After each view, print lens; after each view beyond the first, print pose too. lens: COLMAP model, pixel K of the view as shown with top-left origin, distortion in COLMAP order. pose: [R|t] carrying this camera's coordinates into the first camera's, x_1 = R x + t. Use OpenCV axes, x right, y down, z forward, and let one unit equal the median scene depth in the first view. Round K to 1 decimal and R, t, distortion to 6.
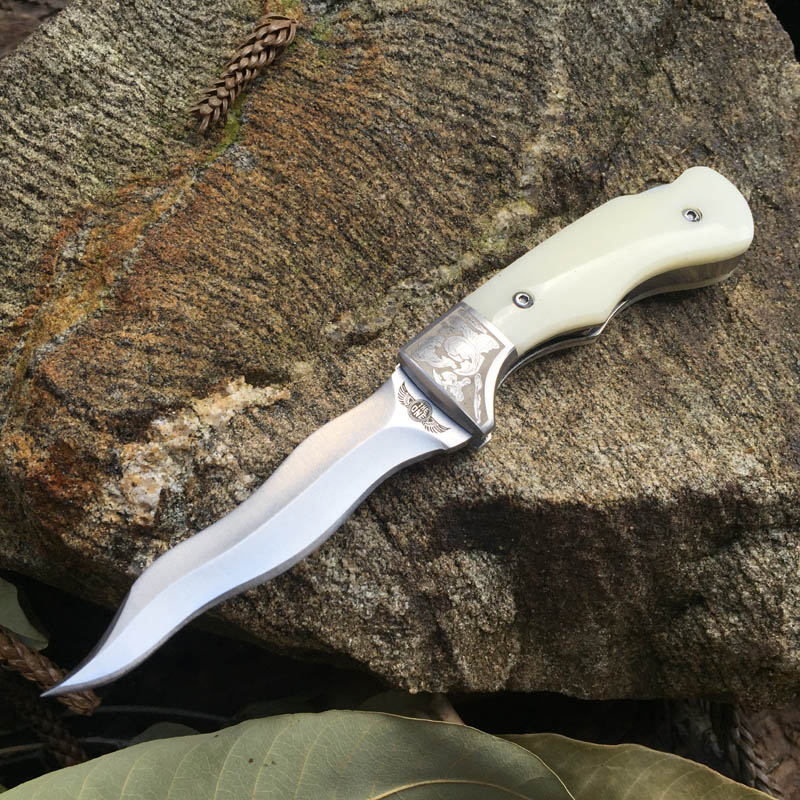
lens RADIAL K [[978.4, 0, 394.6], [0, 978.4, 397.8], [0, 0, 1]] dist [0.091607, -0.187530]
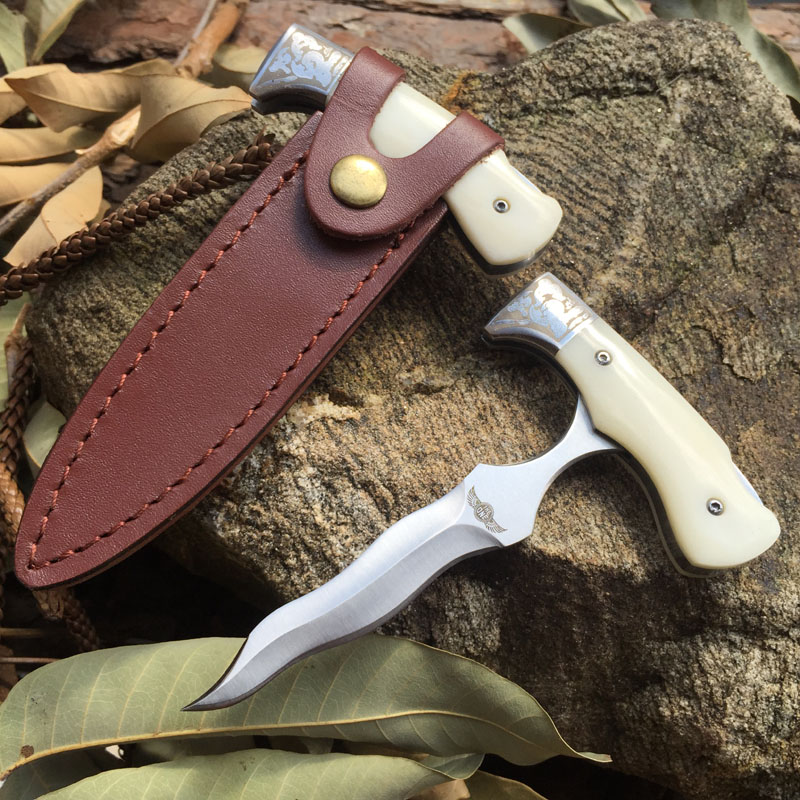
lens RADIAL K [[978.4, 0, 394.6], [0, 978.4, 397.8], [0, 0, 1]] dist [0.091607, -0.187530]
pose [[0.965039, 0.230344, -0.125064, 0.079507], [-0.244284, 0.963372, -0.110631, 0.091236], [0.095000, 0.137314, 0.985961, -0.218599]]
